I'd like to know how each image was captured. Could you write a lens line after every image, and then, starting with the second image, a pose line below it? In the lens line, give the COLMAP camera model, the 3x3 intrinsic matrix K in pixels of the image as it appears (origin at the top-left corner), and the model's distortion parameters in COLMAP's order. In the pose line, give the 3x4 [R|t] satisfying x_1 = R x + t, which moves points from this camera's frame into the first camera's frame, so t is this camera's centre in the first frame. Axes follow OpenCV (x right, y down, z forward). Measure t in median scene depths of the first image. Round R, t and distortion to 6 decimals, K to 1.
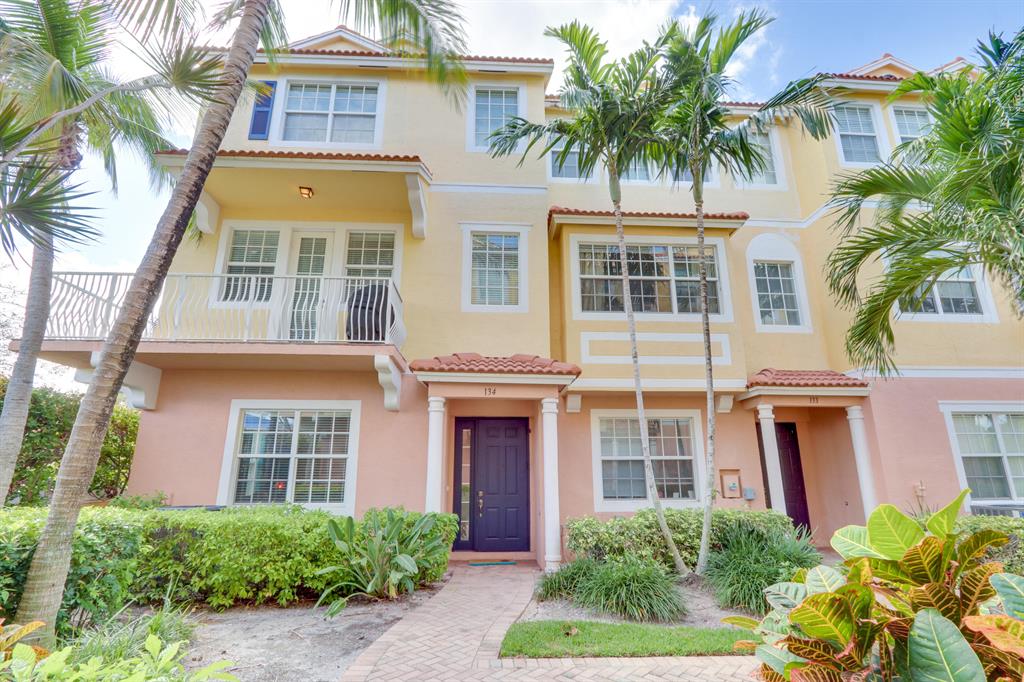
lens RADIAL K [[467.7, 0, 509.8], [0, 467.7, 353.4], [0, 0, 1]] dist [-0.025746, 0.013425]
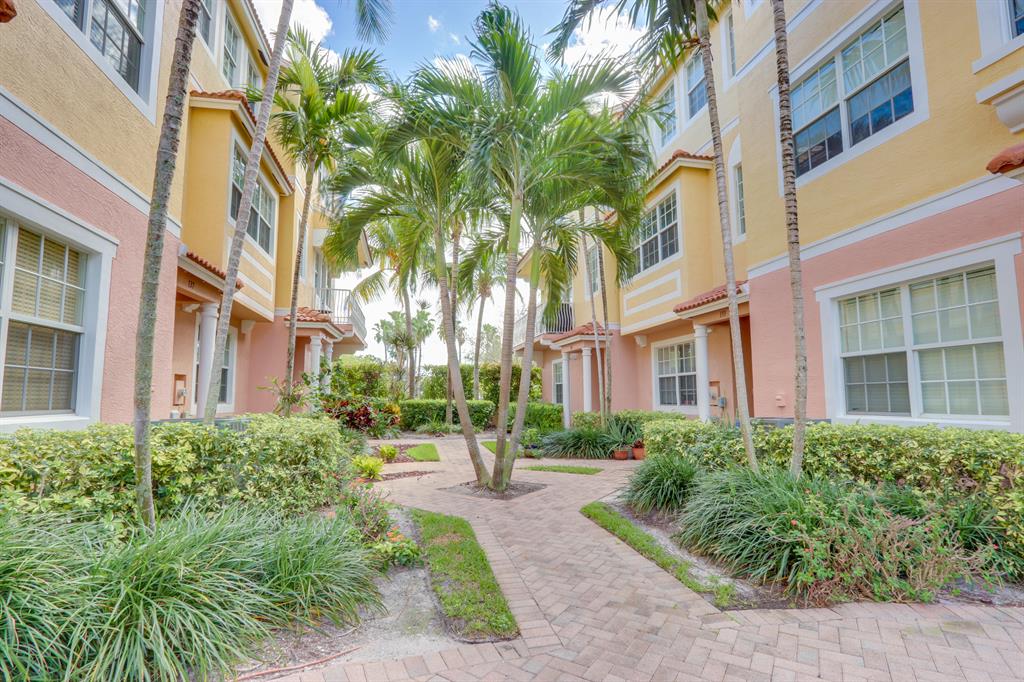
lens RADIAL K [[467.7, 0, 509.8], [0, 467.7, 353.4], [0, 0, 1]] dist [-0.025746, 0.013425]
pose [[0.190556, -0.093218, -0.977240, 1.501080], [0.265234, 0.963347, -0.040174, 0.099670], [0.945166, -0.251542, 0.208296, 0.320103]]
